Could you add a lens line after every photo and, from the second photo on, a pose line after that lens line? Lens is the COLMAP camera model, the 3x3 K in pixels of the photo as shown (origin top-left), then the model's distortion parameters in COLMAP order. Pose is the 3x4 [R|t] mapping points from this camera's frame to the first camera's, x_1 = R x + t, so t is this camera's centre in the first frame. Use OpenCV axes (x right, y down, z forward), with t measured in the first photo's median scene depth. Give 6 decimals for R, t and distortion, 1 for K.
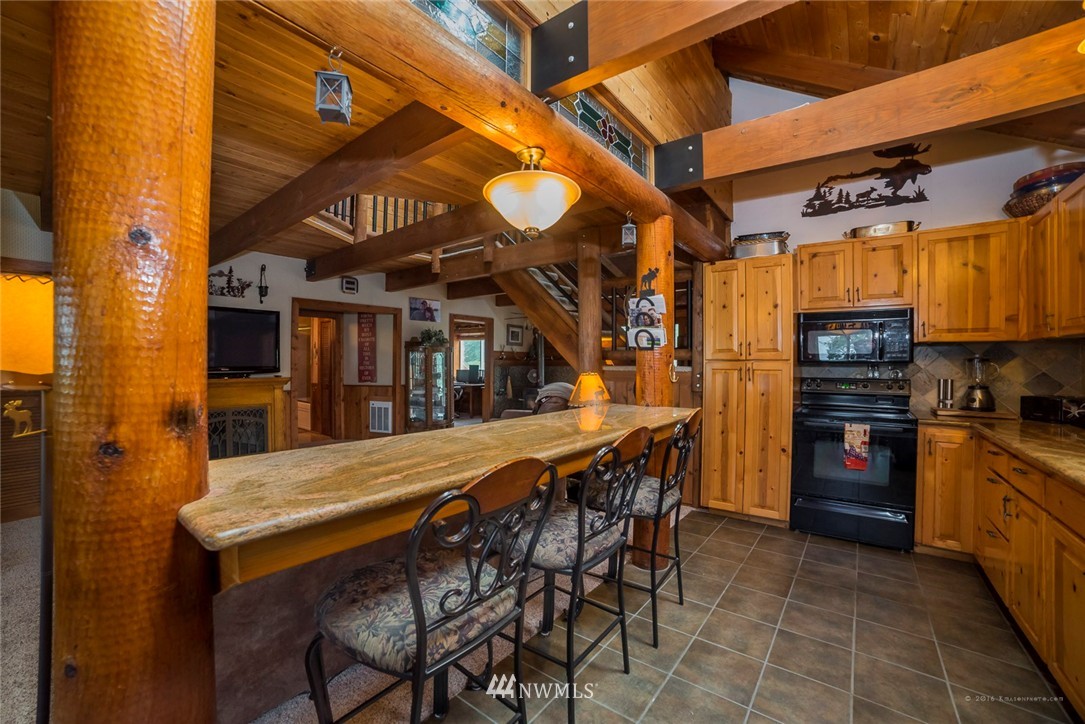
lens RADIAL K [[440.9, 0, 539.9], [0, 440.9, 363.0], [0, 0, 1]] dist [-0.105964, 0.035995]
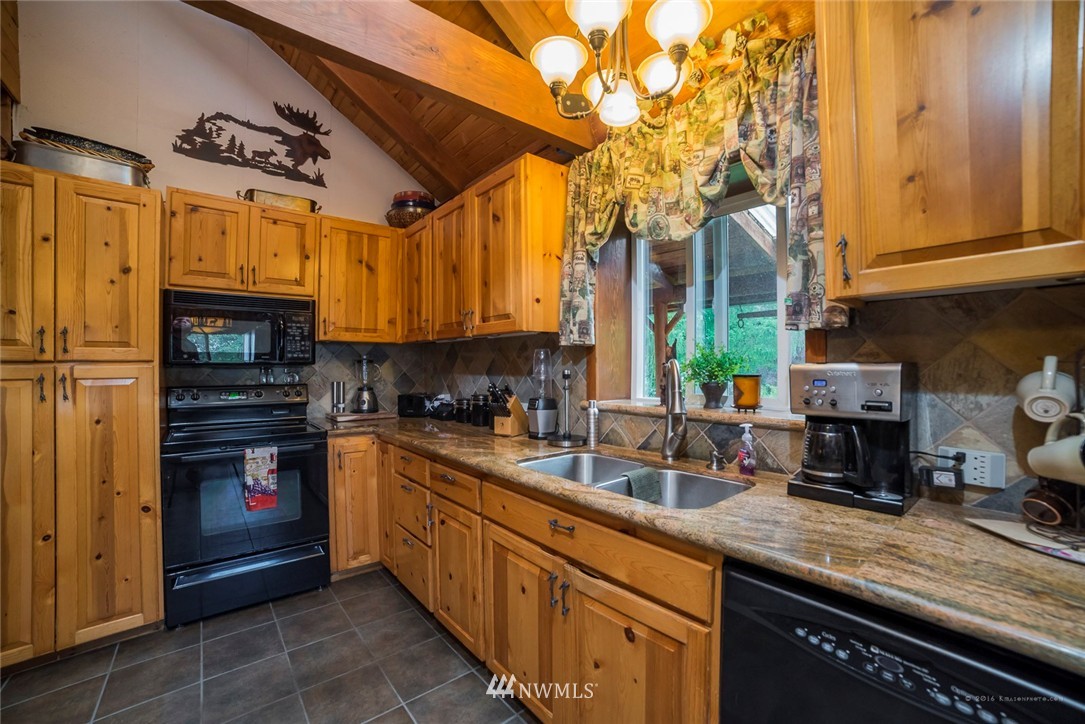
lens RADIAL K [[440.9, 0, 539.9], [0, 440.9, 363.0], [0, 0, 1]] dist [-0.105964, 0.035995]
pose [[0.232244, -0.002758, 0.972654, 0.140742], [0.008348, 0.999965, 0.000842, -0.000334], [-0.972622, 0.007925, 0.232259, 0.330914]]
